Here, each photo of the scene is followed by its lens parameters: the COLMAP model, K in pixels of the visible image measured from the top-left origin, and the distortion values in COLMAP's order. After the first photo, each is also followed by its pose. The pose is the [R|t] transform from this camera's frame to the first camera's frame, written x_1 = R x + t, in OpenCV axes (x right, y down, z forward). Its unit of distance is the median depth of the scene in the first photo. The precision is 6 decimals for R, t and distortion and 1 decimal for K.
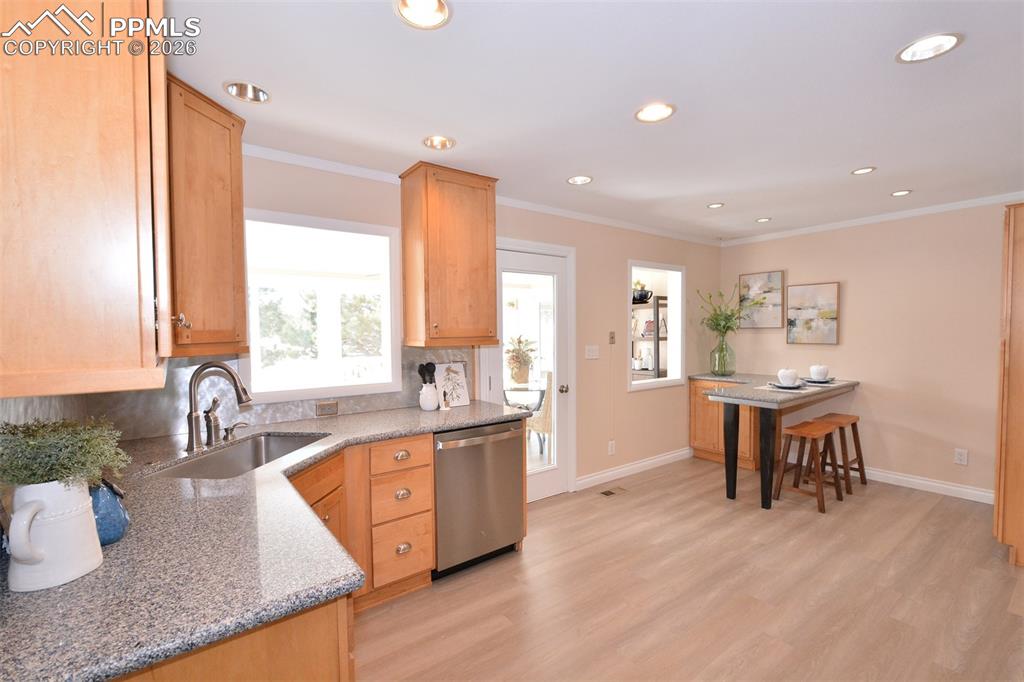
lens RADIAL K [[450.3, 0, 508.3], [0, 450.3, 350.0], [0, 0, 1]] dist [0.003802, -0.004051]
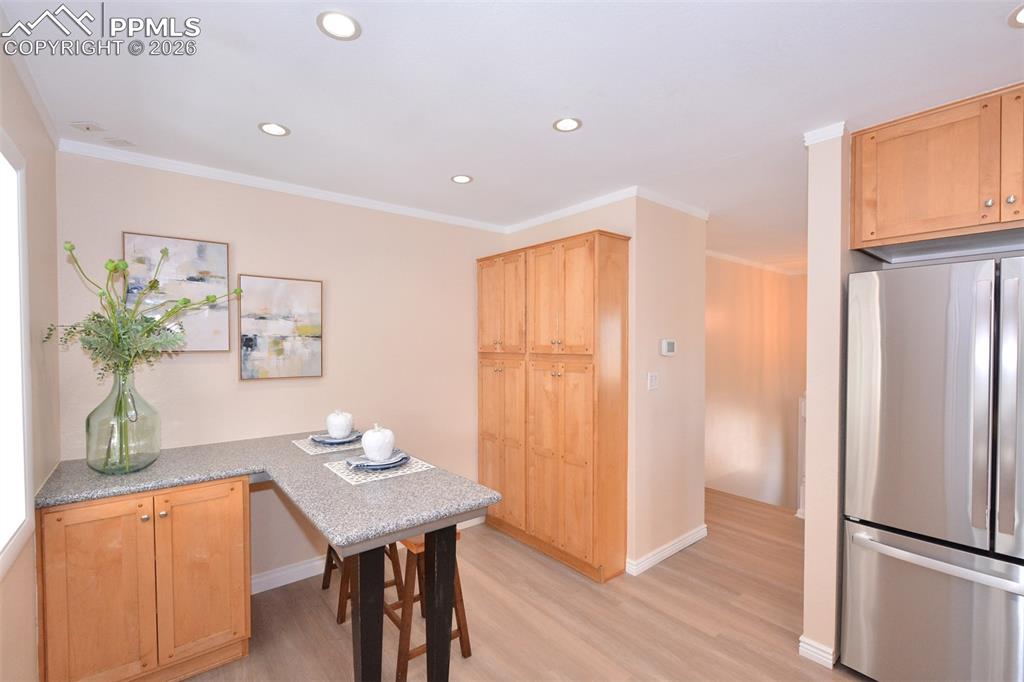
lens RADIAL K [[450.3, 0, 508.3], [0, 450.3, 350.0], [0, 0, 1]] dist [0.003802, -0.004051]
pose [[-0.048293, -0.010052, 0.998783, 0.088868], [0.041769, 0.999054, 0.012074, -0.062098], [-0.997959, 0.042301, -0.047827, 0.996437]]
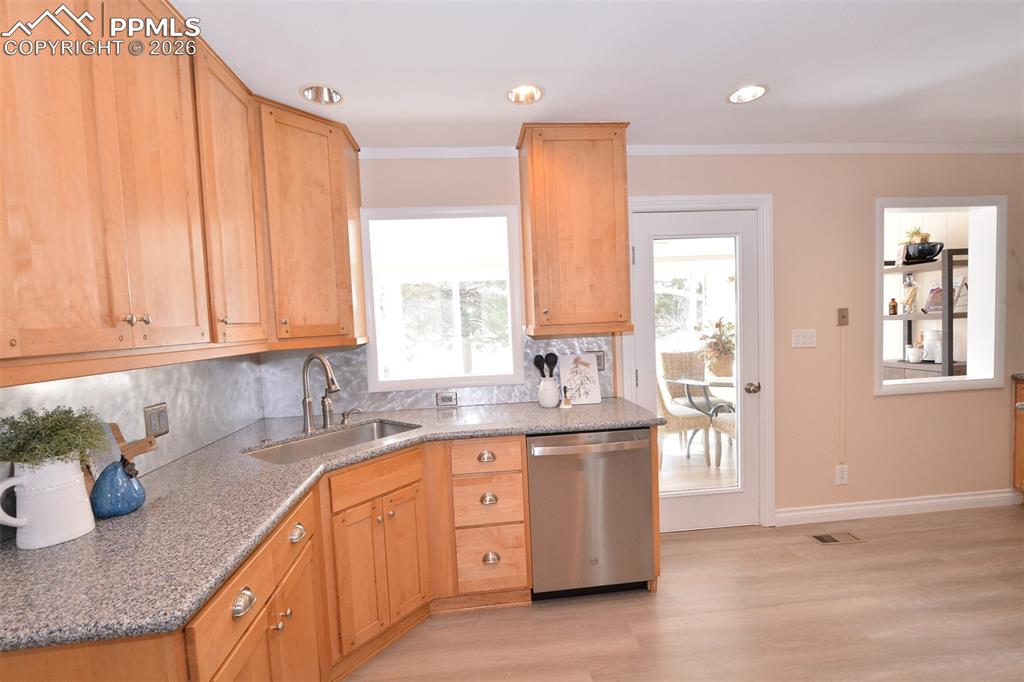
lens RADIAL K [[450.3, 0, 508.3], [0, 450.3, 350.0], [0, 0, 1]] dist [0.003802, -0.004051]
pose [[0.856791, 0.003496, -0.515652, 0.186736], [0.013710, 0.999469, 0.029557, -0.004880], [0.515481, -0.032394, 0.856288, 0.178026]]
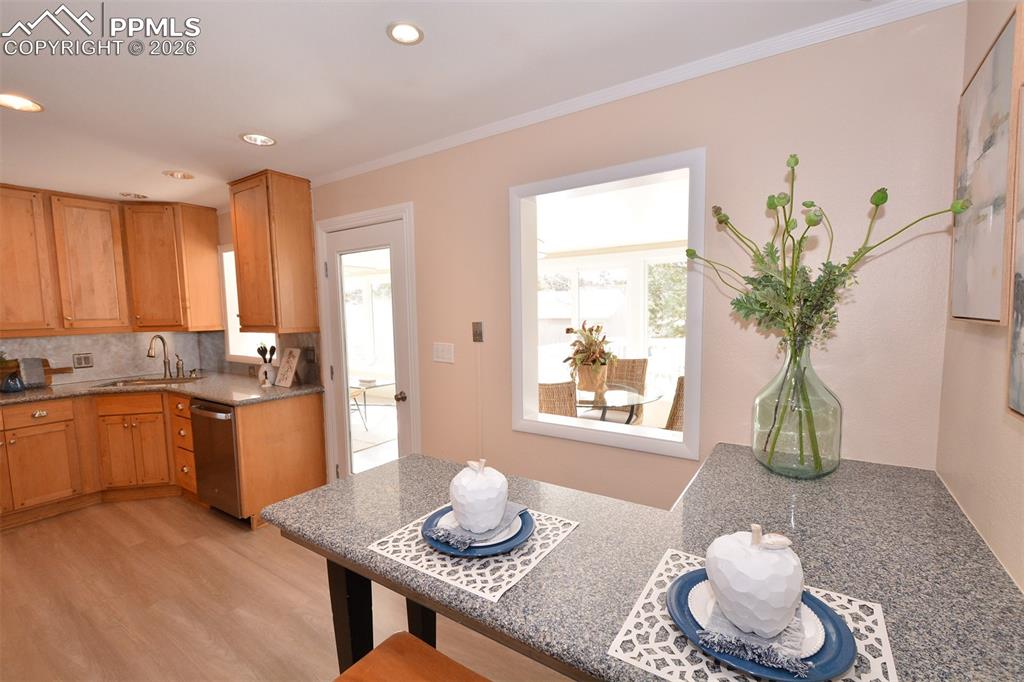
lens RADIAL K [[450.3, 0, 508.3], [0, 450.3, 350.0], [0, 0, 1]] dist [0.003802, -0.004051]
pose [[0.331625, 0.091070, -0.939005, 1.025616], [-0.026601, 0.995837, 0.087187, -0.071967], [0.943036, -0.003935, 0.332667, 1.060193]]
